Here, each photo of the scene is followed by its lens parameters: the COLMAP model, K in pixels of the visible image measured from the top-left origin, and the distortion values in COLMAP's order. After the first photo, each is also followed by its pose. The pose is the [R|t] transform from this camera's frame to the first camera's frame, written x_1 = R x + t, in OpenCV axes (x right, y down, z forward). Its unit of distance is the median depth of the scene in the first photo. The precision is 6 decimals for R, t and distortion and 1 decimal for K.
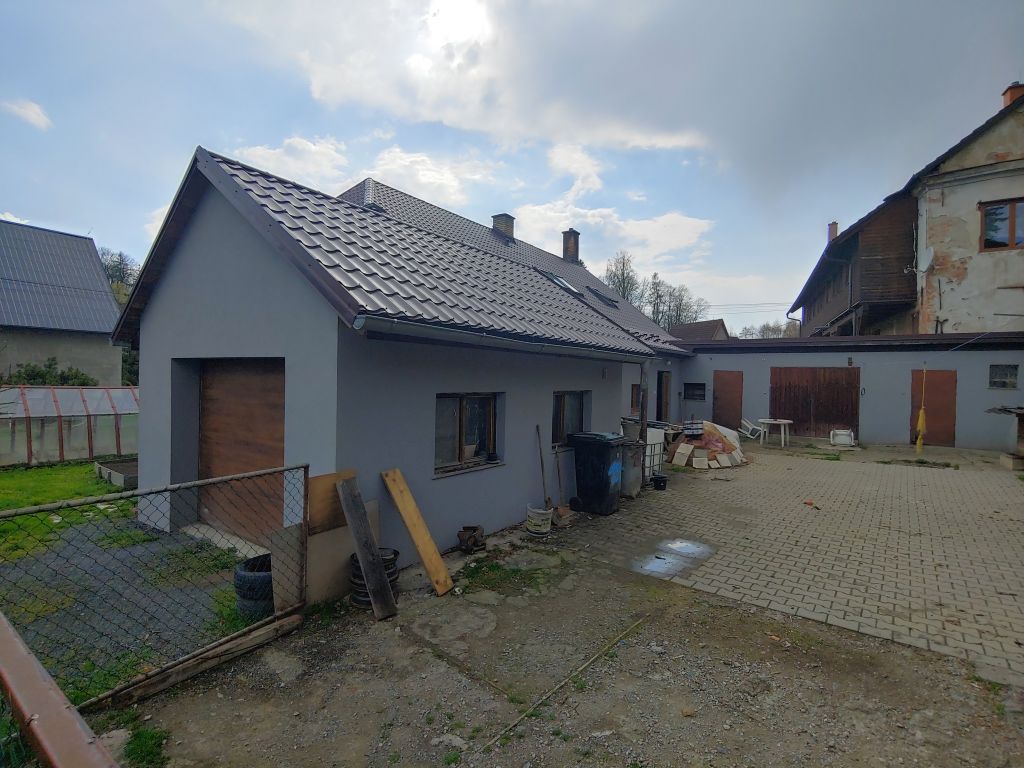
lens RADIAL K [[521.9, 0, 518.7], [0, 521.9, 383.9], [0, 0, 1]] dist [-0.016676, -0.001791]
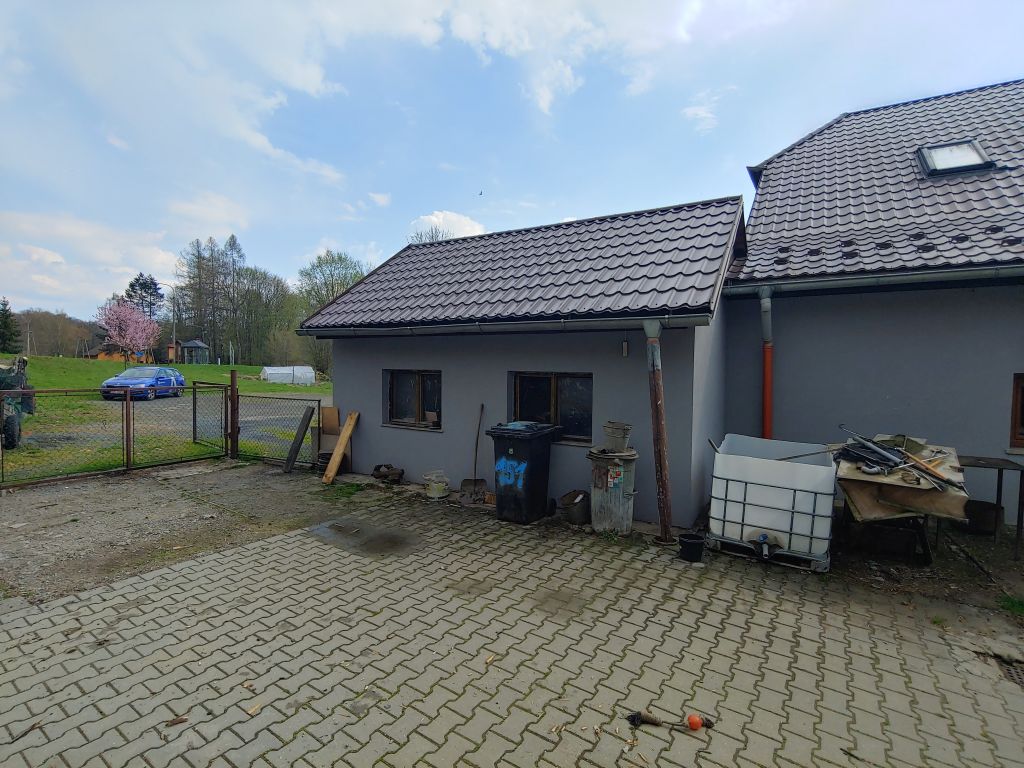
lens RADIAL K [[521.9, 0, 518.7], [0, 521.9, 383.9], [0, 0, 1]] dist [-0.016676, -0.001791]
pose [[0.019339, 0.017103, -0.999667, 1.187104], [-0.020330, 0.999654, 0.016710, 0.024816], [0.999606, 0.020000, 0.019680, 1.197831]]
